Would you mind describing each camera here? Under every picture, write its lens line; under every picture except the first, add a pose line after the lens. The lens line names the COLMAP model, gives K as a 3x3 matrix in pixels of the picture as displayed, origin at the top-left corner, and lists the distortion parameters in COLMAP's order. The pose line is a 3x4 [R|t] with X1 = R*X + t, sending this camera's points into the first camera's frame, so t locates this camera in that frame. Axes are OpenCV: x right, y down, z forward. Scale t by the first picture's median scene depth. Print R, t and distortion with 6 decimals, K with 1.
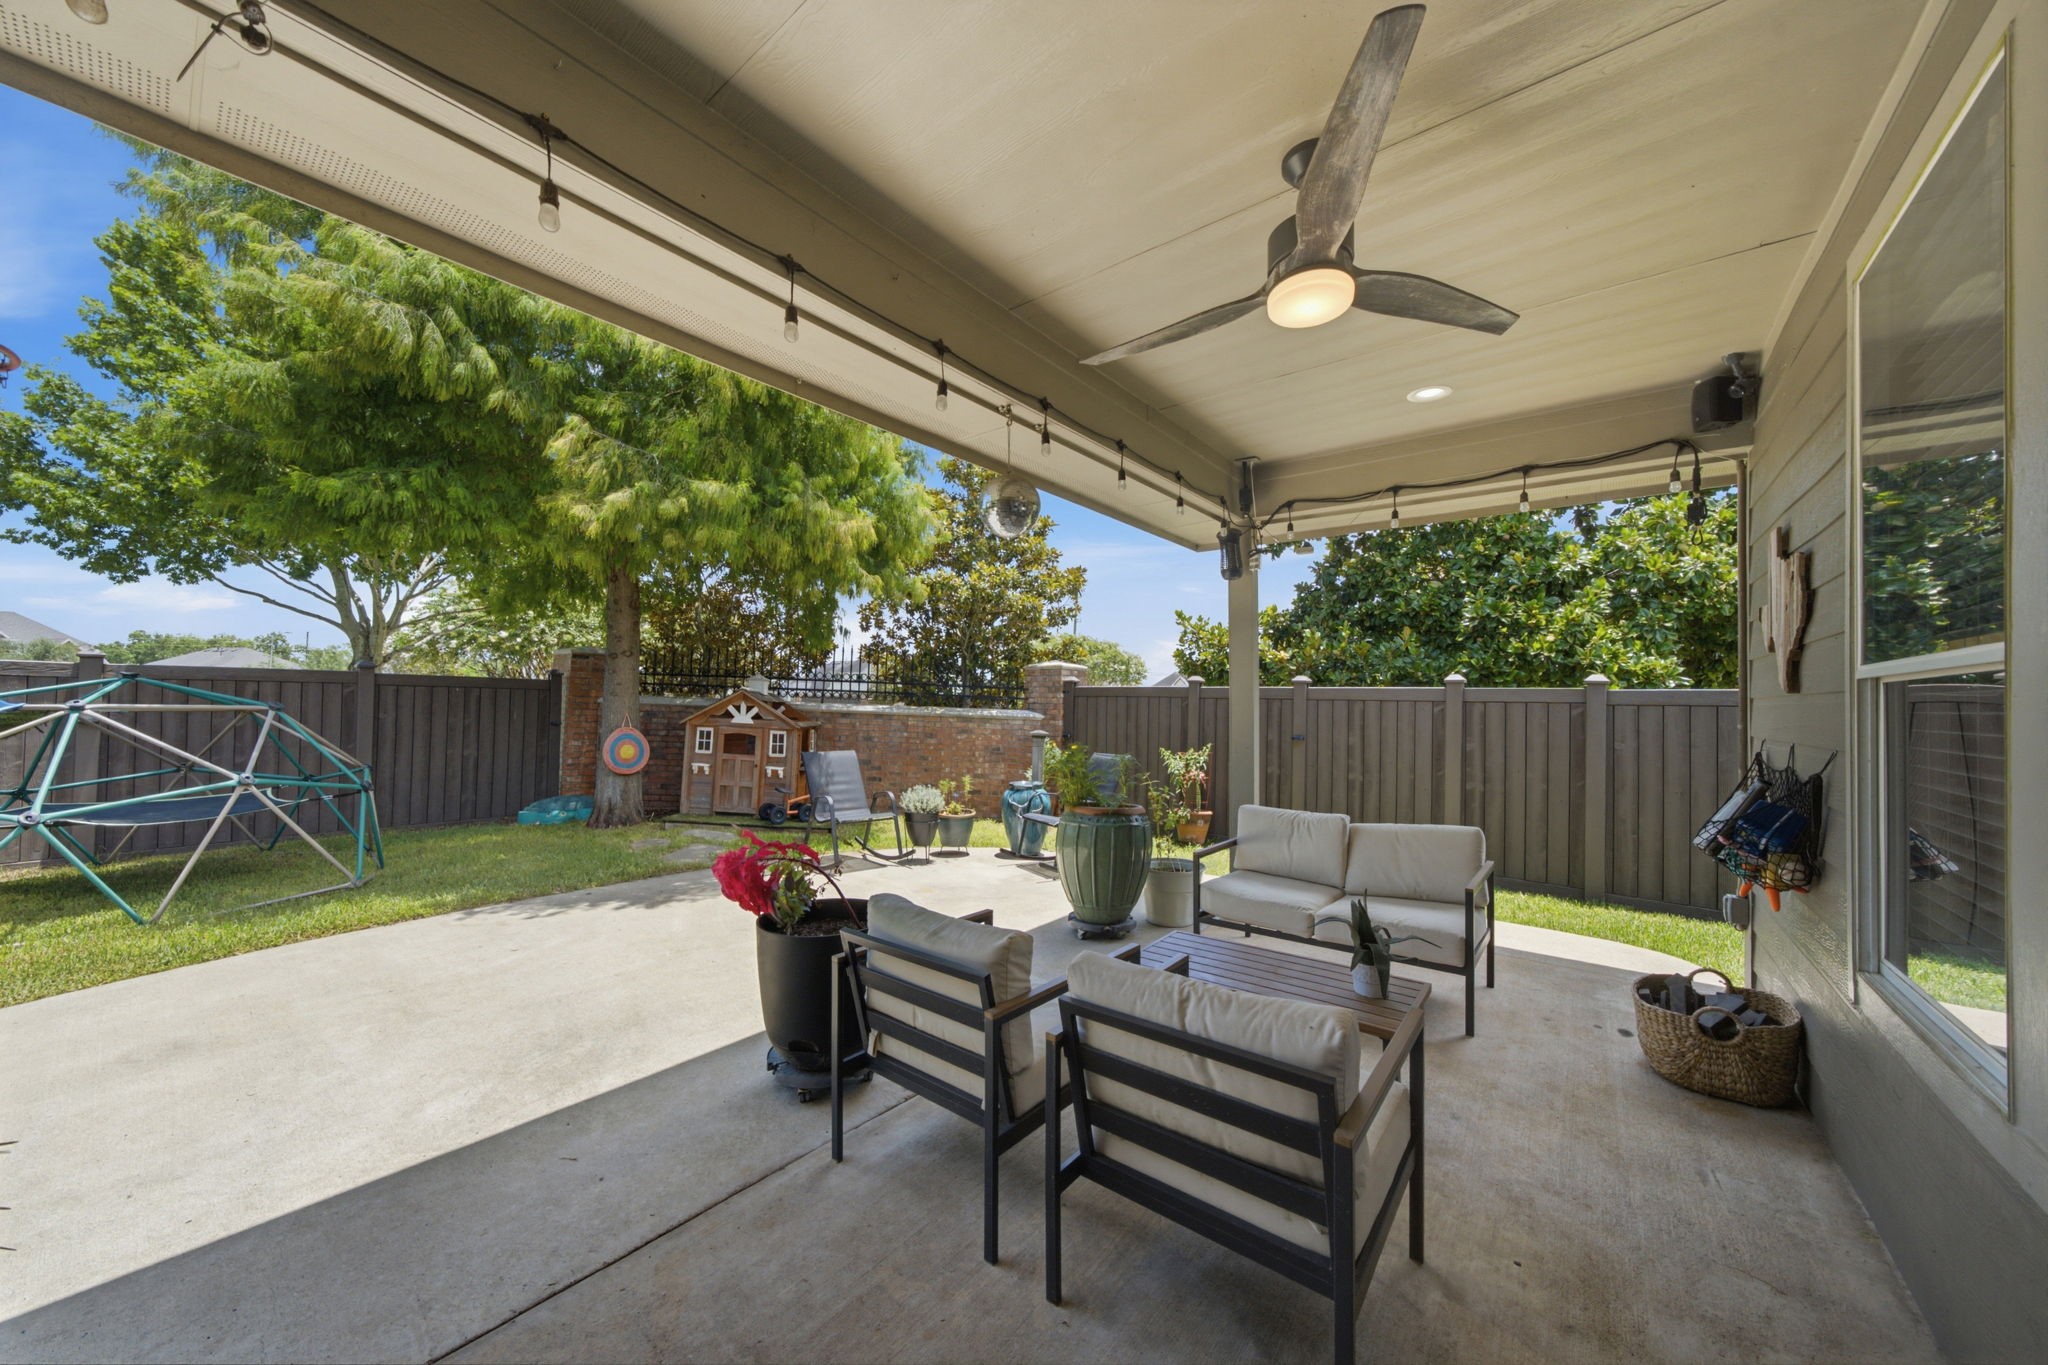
lens RADIAL K [[722.5, 0, 1005.9], [0, 722.5, 696.2], [0, 0, 1]] dist [0.000017, -0.000041]
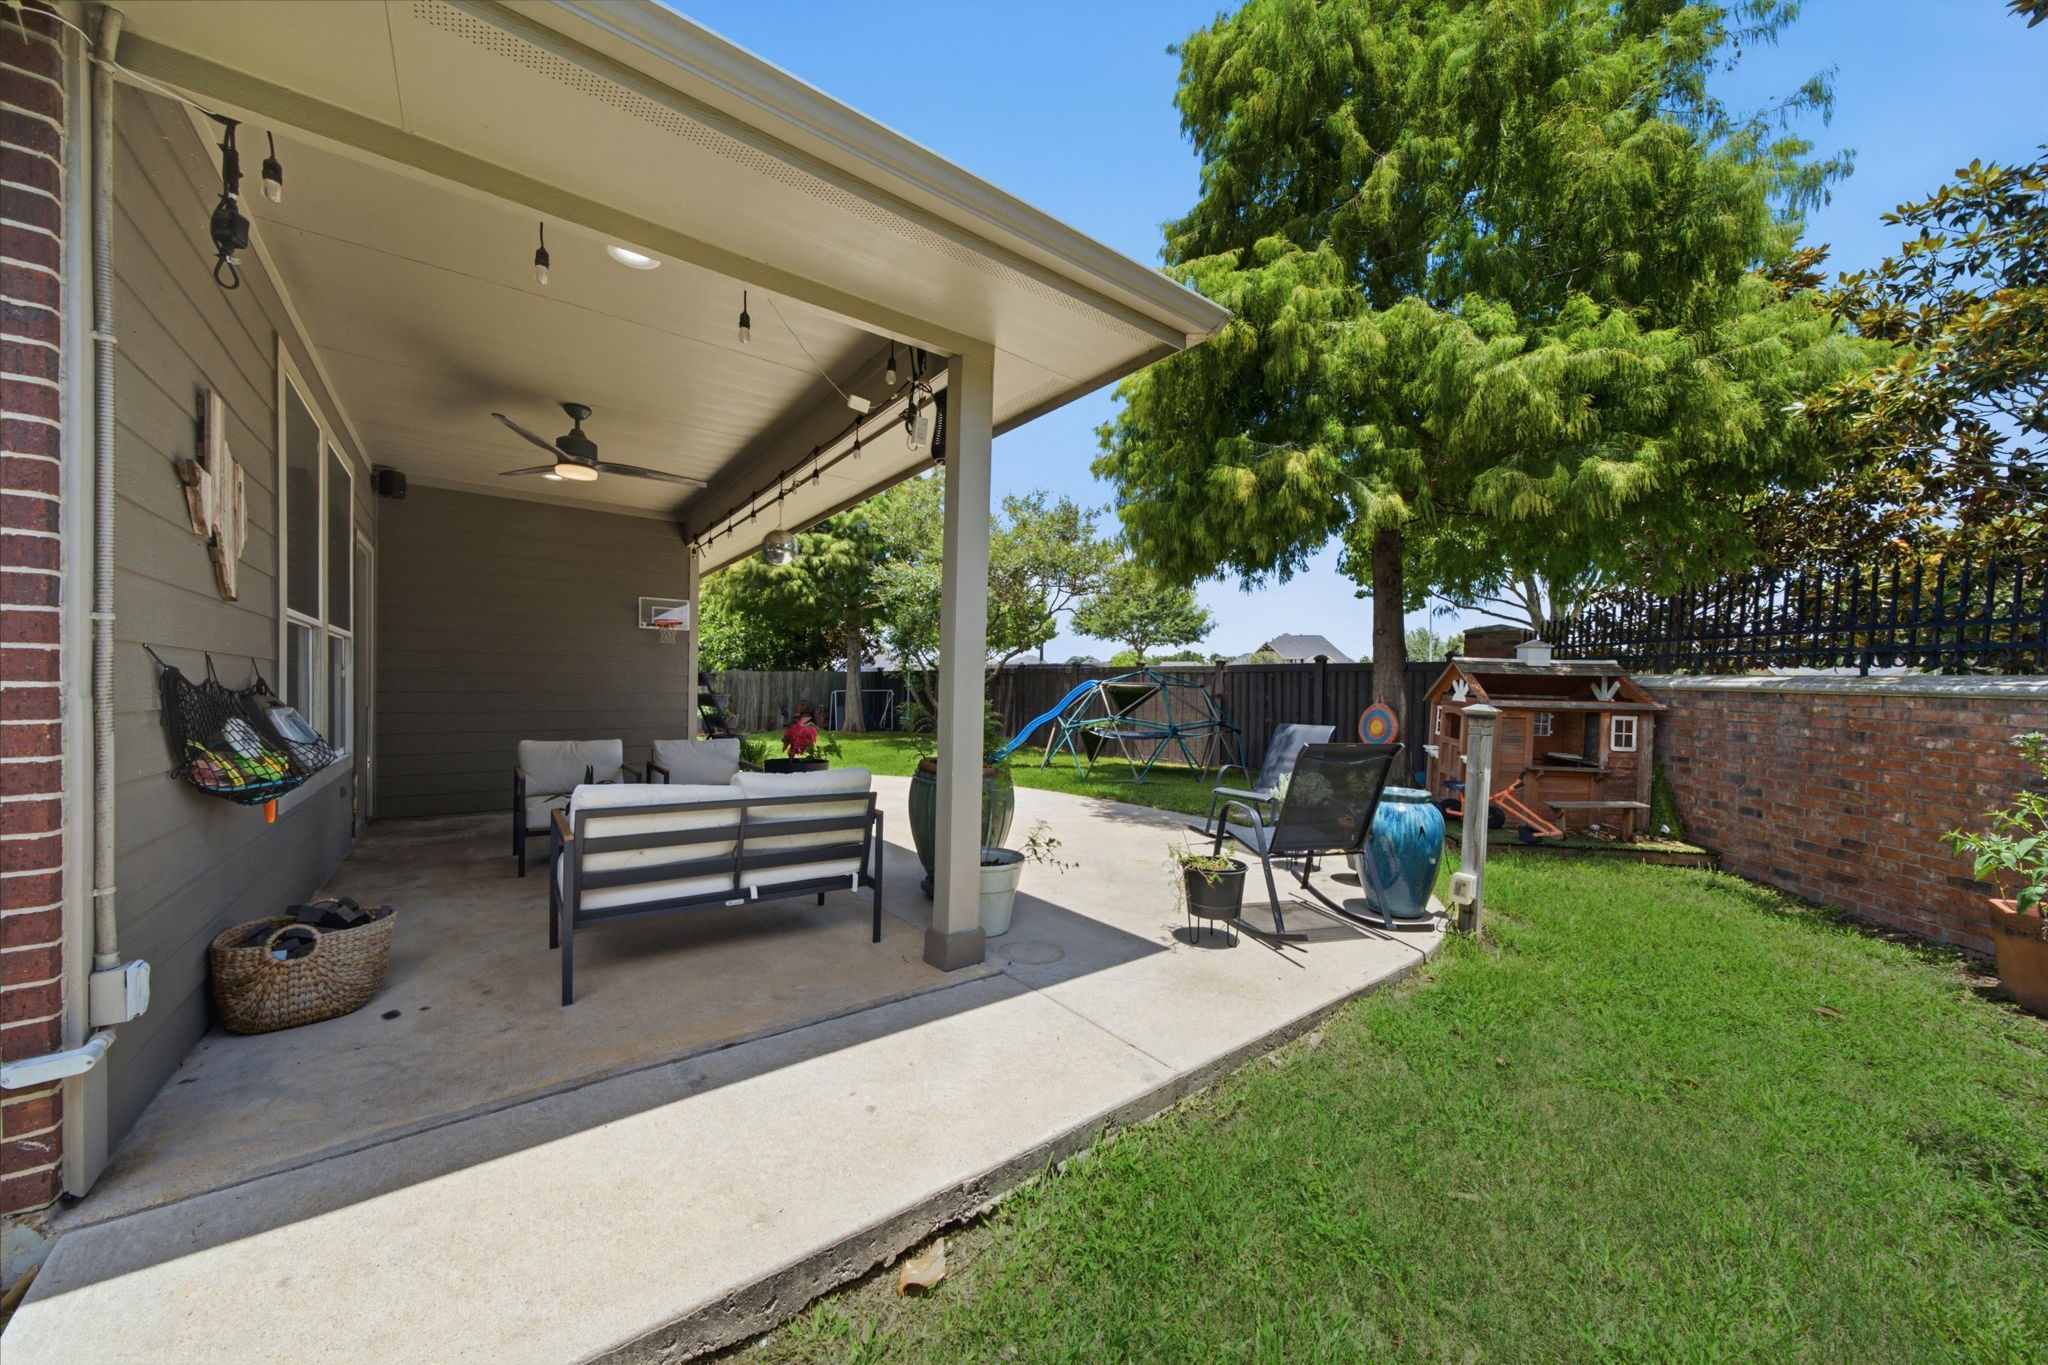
lens RADIAL K [[722.5, 0, 1005.9], [0, 722.5, 696.2], [0, 0, 1]] dist [0.000017, -0.000041]
pose [[-0.246234, -0.012643, -0.969128, 0.656530], [-0.007750, 0.999909, -0.011075, 0.053413], [0.969179, 0.004784, -0.246310, 0.828333]]
